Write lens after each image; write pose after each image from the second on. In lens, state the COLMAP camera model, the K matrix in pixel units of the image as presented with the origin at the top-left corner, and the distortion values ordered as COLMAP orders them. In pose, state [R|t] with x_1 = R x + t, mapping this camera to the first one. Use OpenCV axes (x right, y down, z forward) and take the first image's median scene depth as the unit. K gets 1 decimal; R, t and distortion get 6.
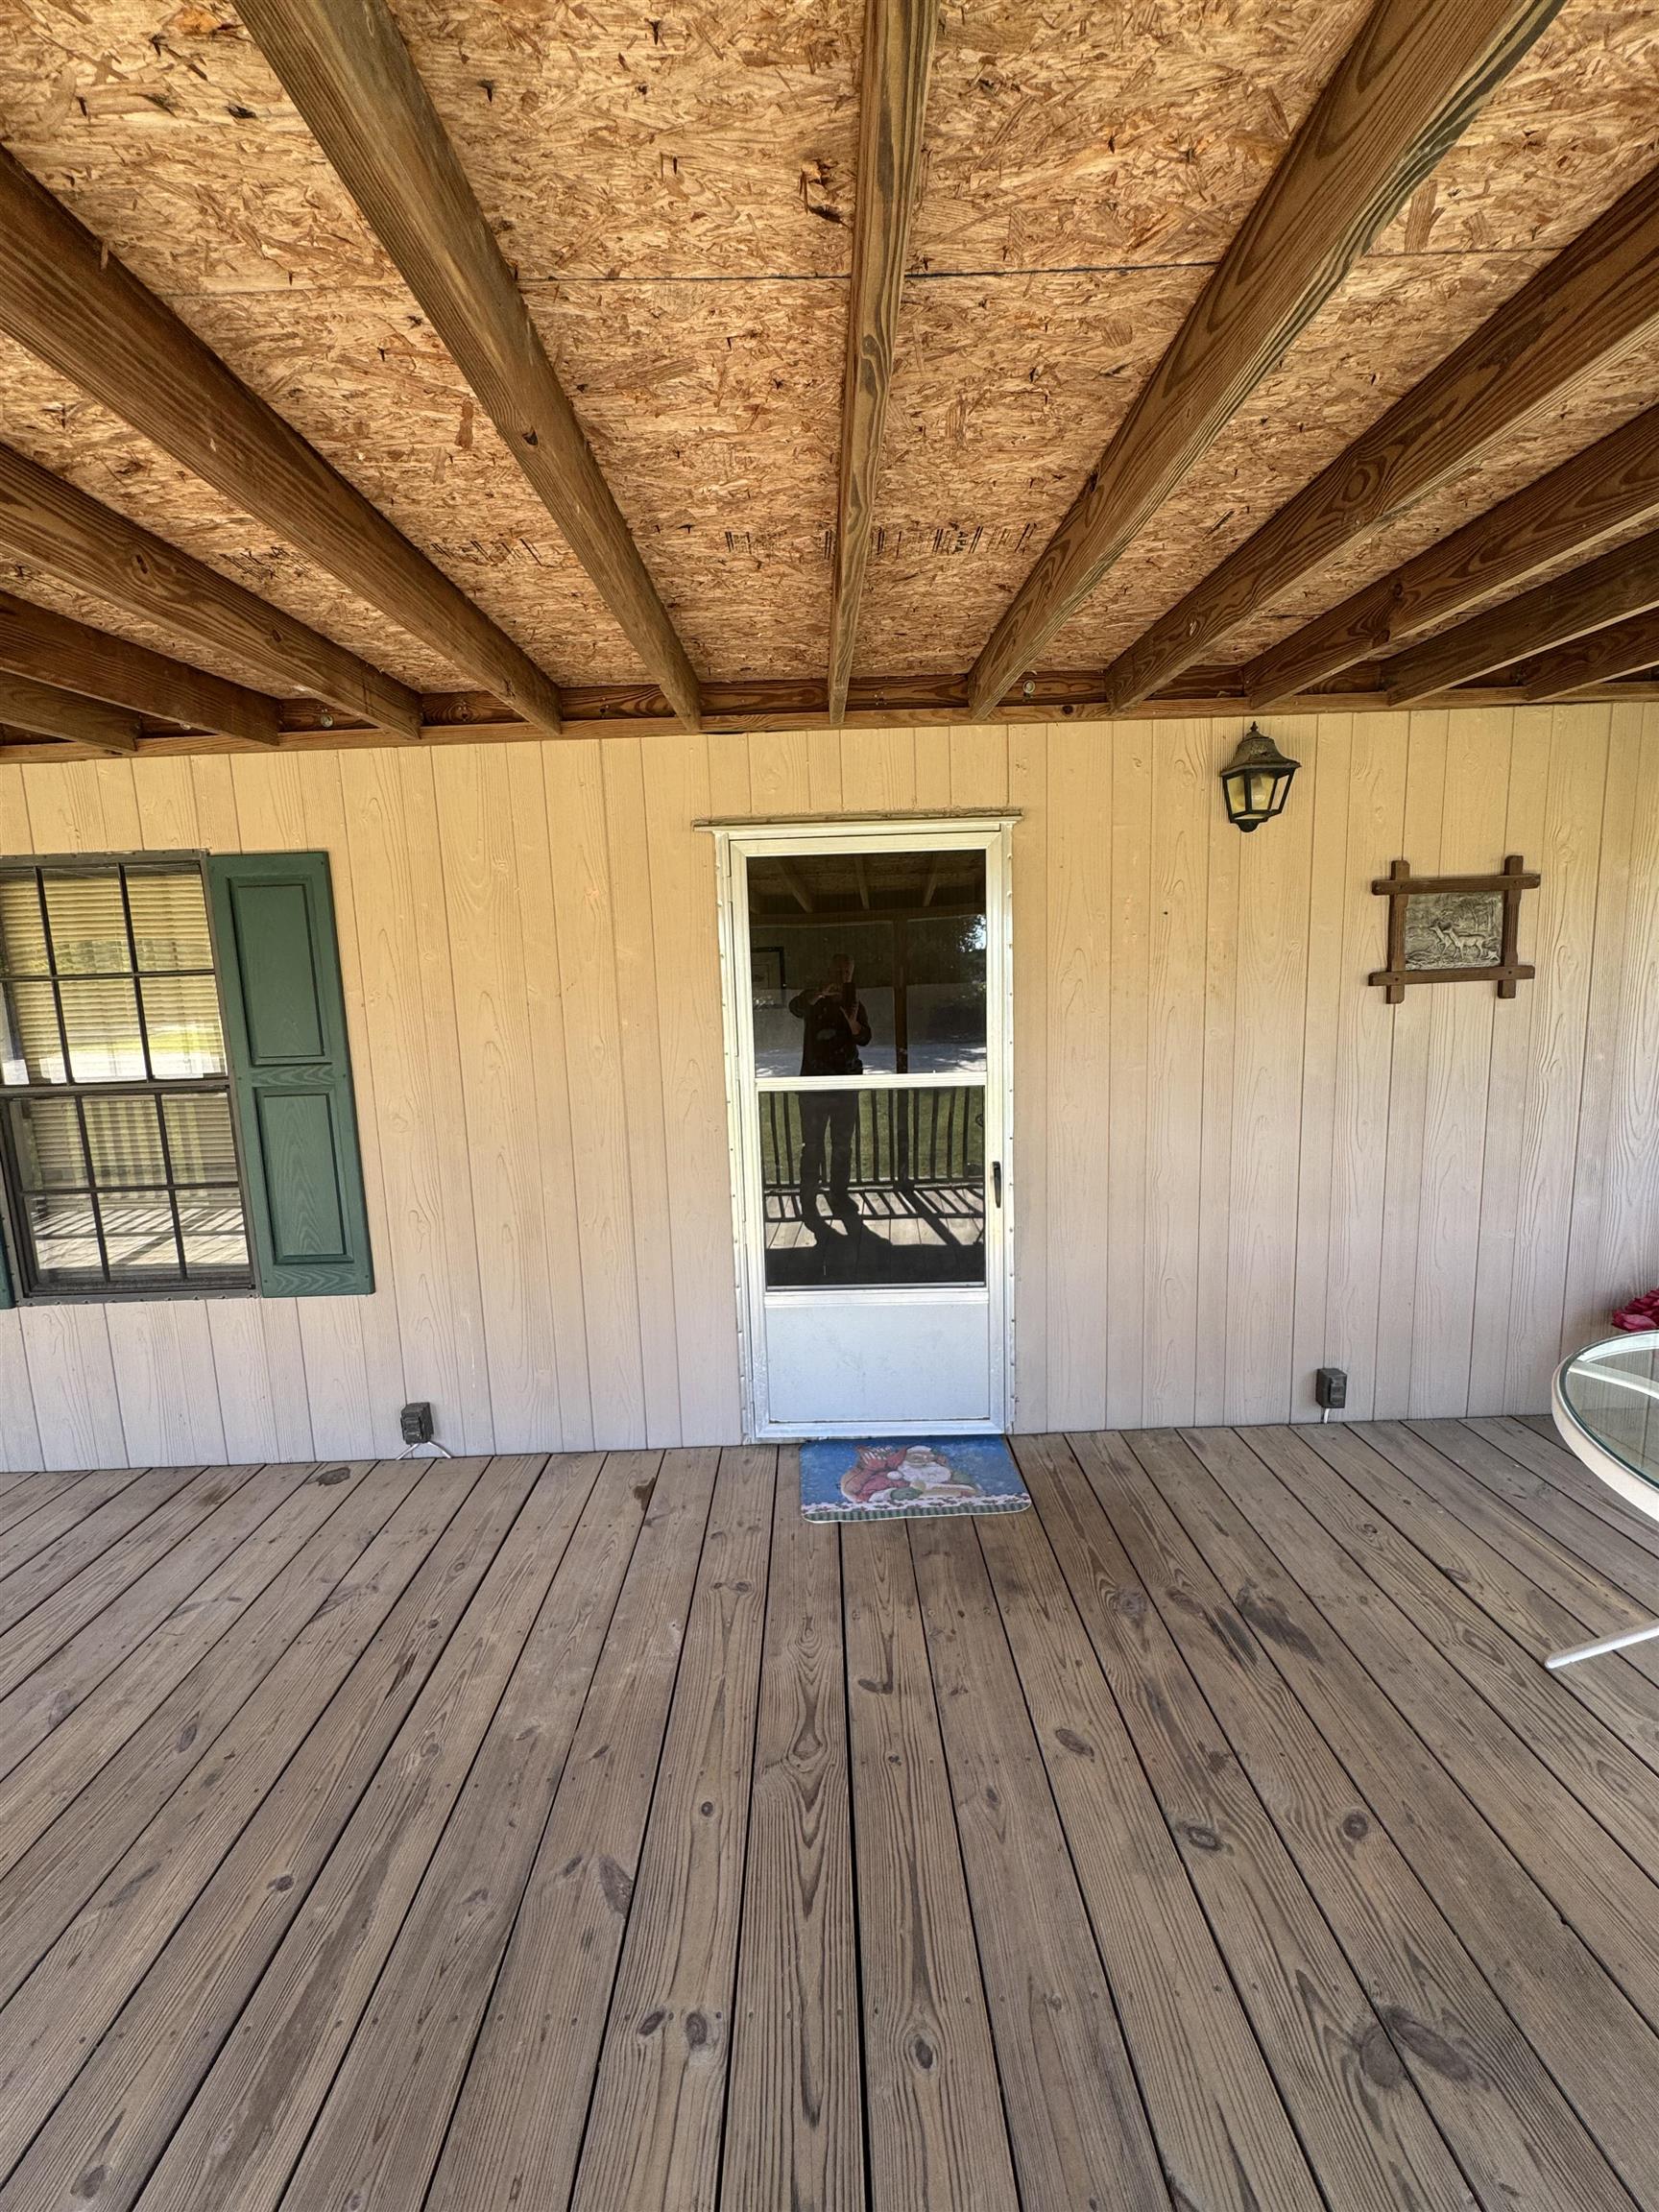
lens RADIAL K [[1016.2, 0, 829.5], [0, 1016.2, 1106.0], [0, 0, 1]] dist [-0.000047, 0.000046]
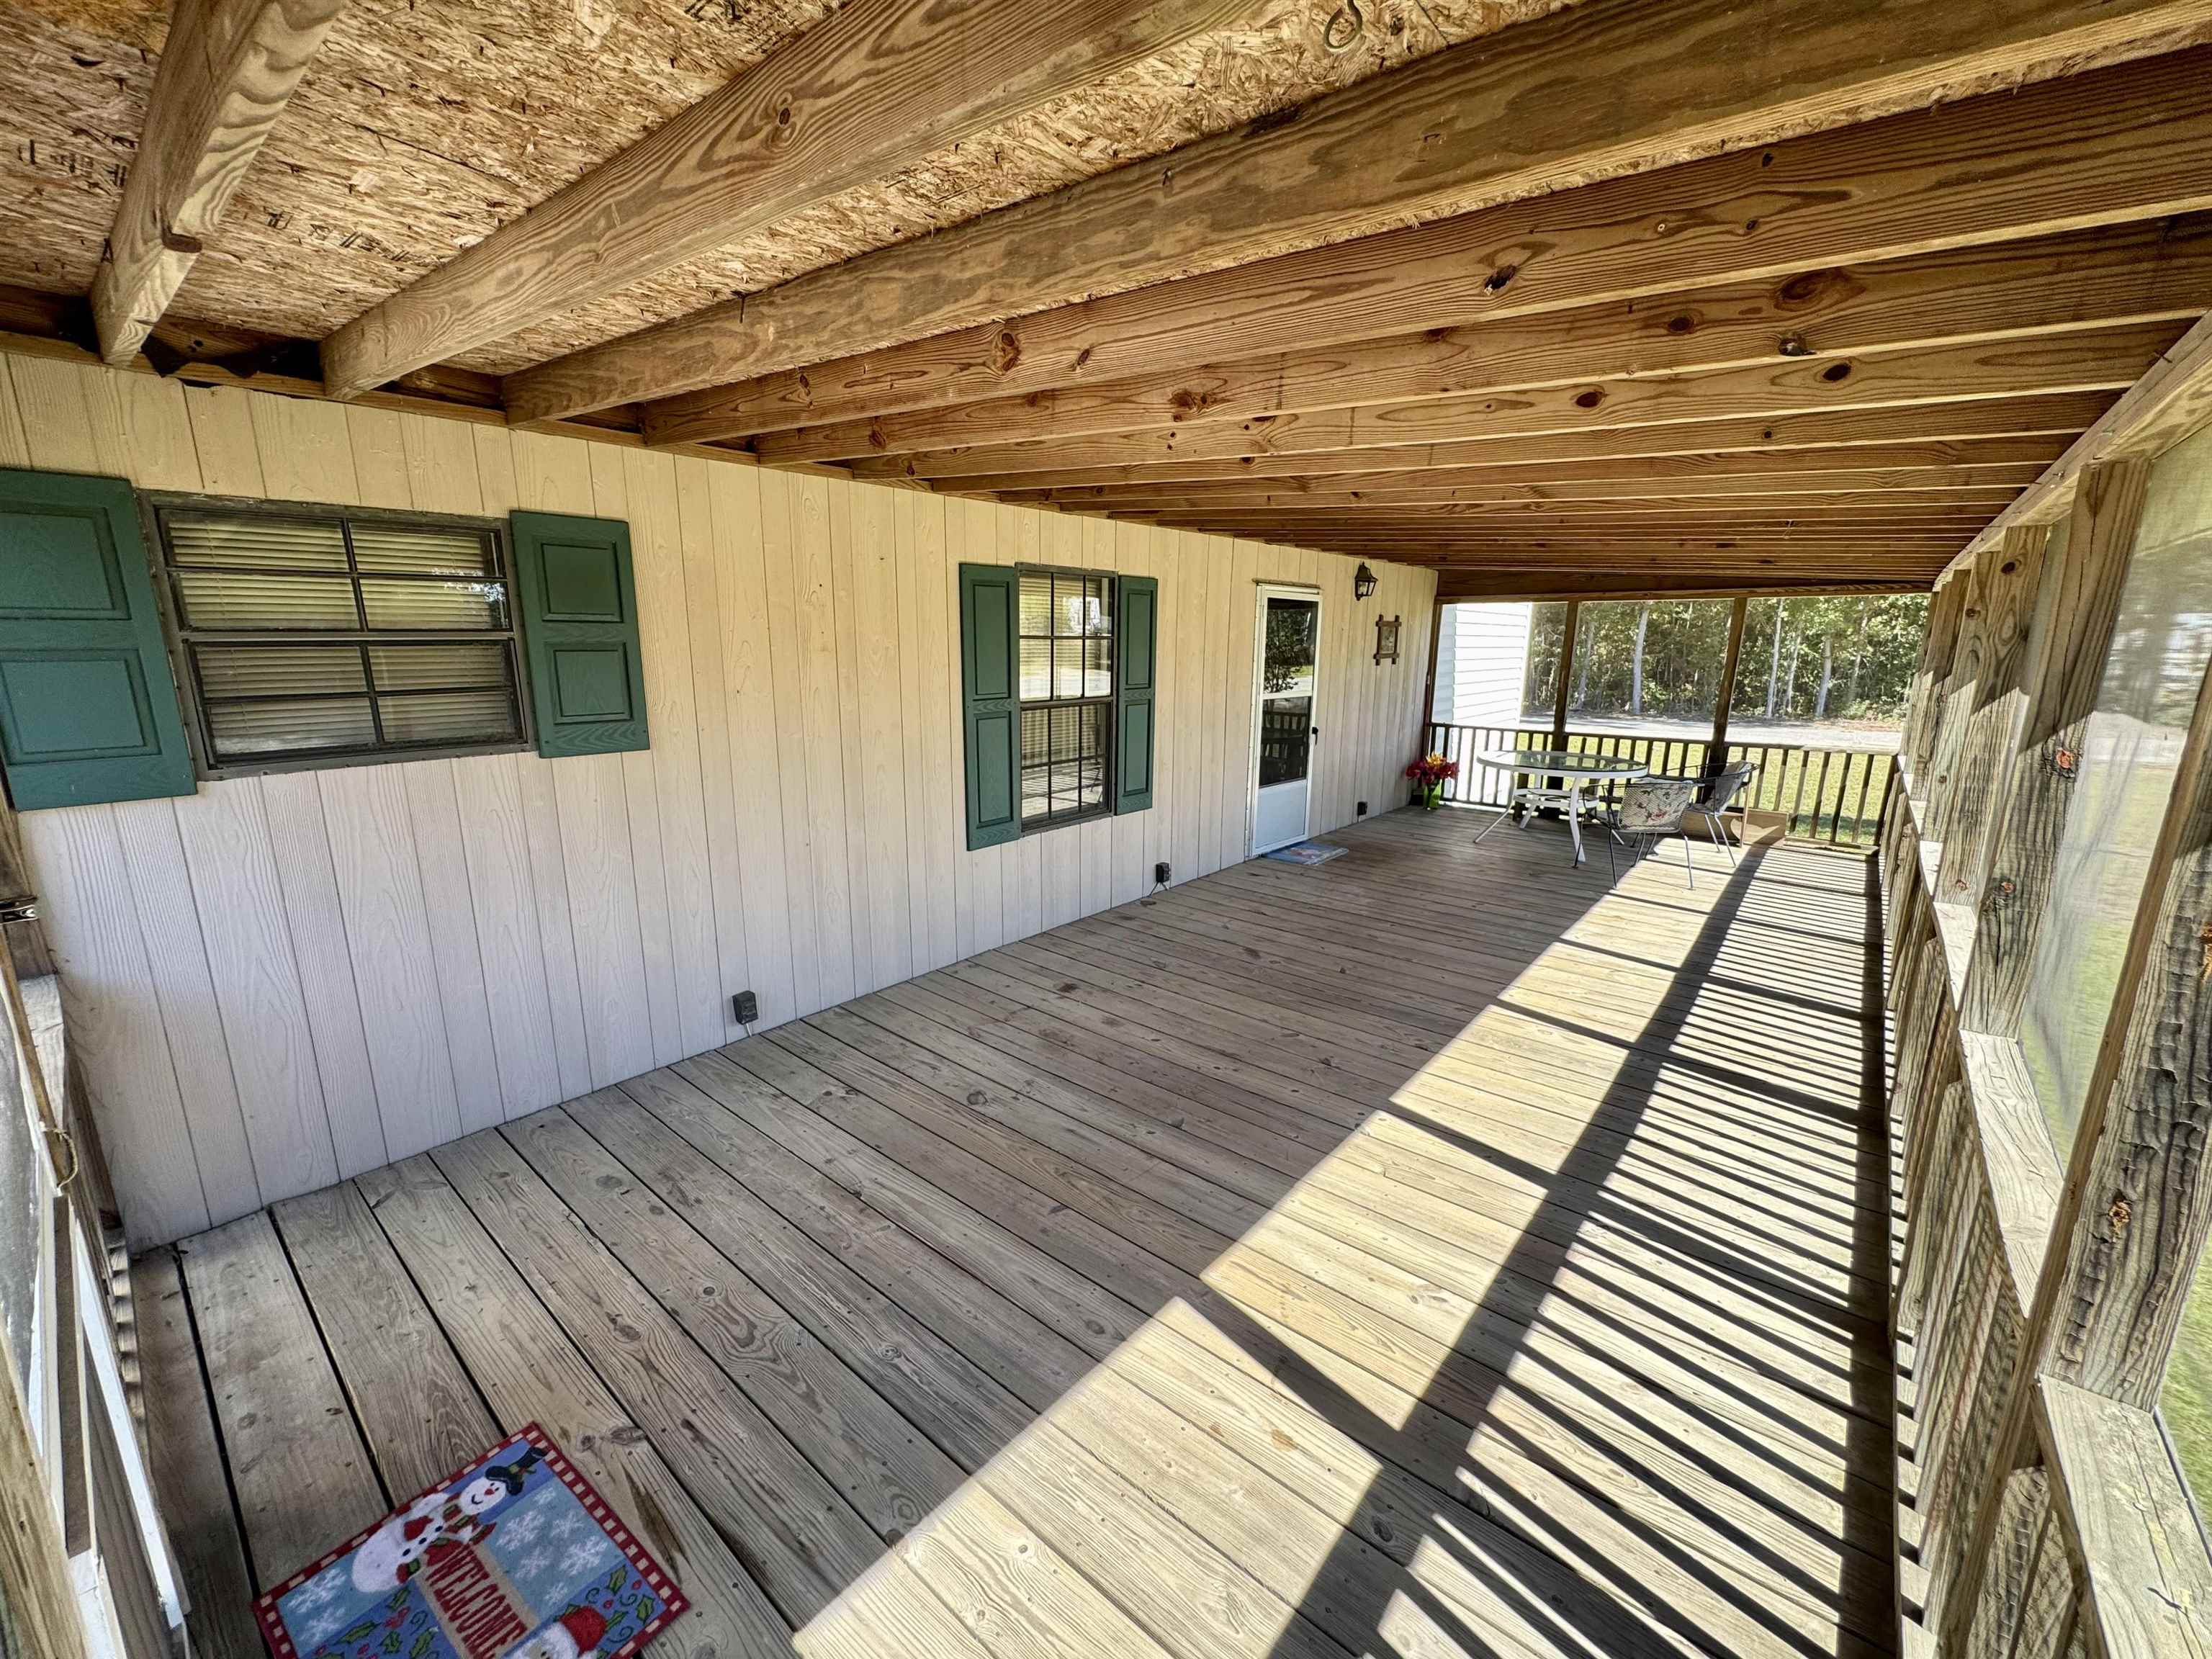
lens RADIAL K [[881.1, 0, 1106.0], [0, 881.1, 829.5], [0, 0, 1]] dist [-0.000640, 0.000090]
pose [[0.657416, -0.122297, 0.743538, -1.770003], [0.073673, 0.992446, 0.098097, 0.053586], [-0.749918, -0.009712, 0.661460, -0.055102]]
